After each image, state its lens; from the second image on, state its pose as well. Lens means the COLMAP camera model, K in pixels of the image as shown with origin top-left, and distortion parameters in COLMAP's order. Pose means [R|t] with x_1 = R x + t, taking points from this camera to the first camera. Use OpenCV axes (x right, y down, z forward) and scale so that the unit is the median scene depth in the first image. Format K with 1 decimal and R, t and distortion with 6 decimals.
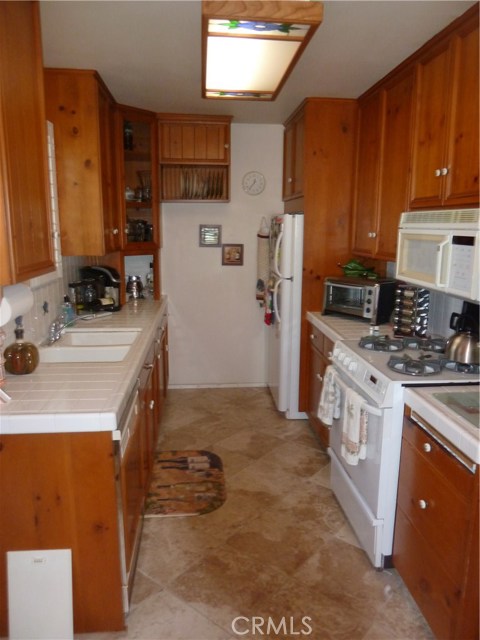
lens RADIAL K [[472.2, 0, 244.9], [0, 472.2, 321.8], [0, 0, 1]] dist [-0.044947, 0.012565]
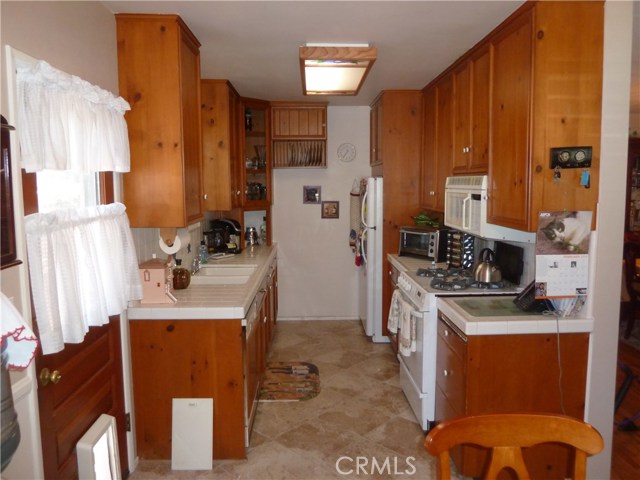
lens RADIAL K [[472.2, 0, 318.0], [0, 472.2, 236.1], [0, 0, 1]] dist [-0.044947, 0.012565]
pose [[0.996996, -0.005153, -0.077283, 0.057358], [-0.001691, 0.996098, -0.088234, 0.054911], [0.077436, 0.088100, 0.993097, -0.341372]]
